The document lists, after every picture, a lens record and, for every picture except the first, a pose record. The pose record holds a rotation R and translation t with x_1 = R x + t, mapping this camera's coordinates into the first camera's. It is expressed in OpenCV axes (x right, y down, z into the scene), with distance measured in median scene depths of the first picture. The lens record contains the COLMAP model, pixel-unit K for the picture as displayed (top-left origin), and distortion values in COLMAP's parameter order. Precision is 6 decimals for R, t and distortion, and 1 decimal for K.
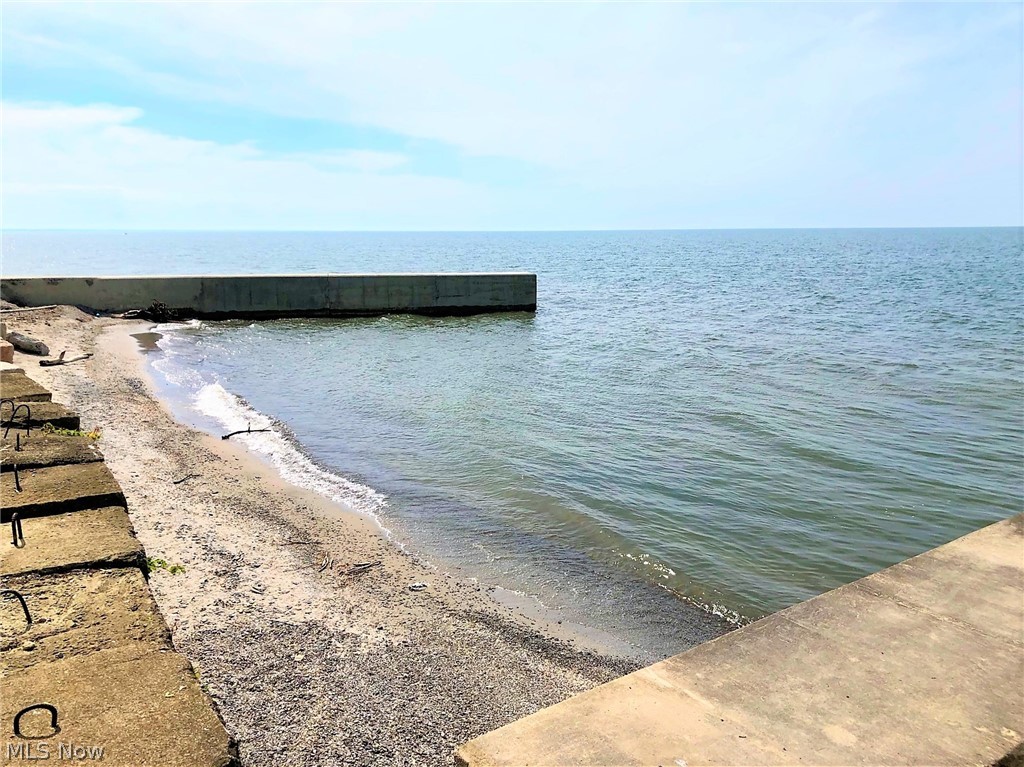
lens RADIAL K [[838.4, 0, 511.0], [0, 838.4, 385.4], [0, 0, 1]] dist [-0.040210, -0.000462]
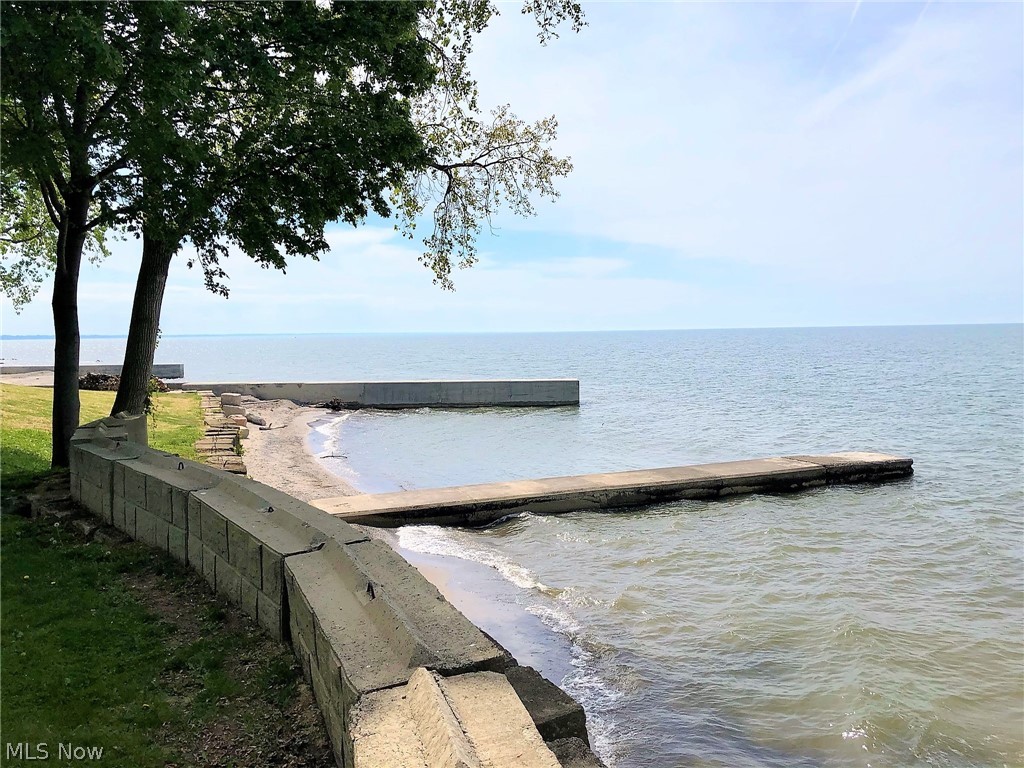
lens RADIAL K [[838.4, 0, 512.9], [0, 838.4, 384.9], [0, 0, 1]] dist [-0.040210, -0.000462]
pose [[0.959668, -0.000190, -0.281137, 0.341474], [-0.031227, 0.993740, -0.107264, 0.037764], [0.279397, 0.111717, 0.953654, -0.445899]]
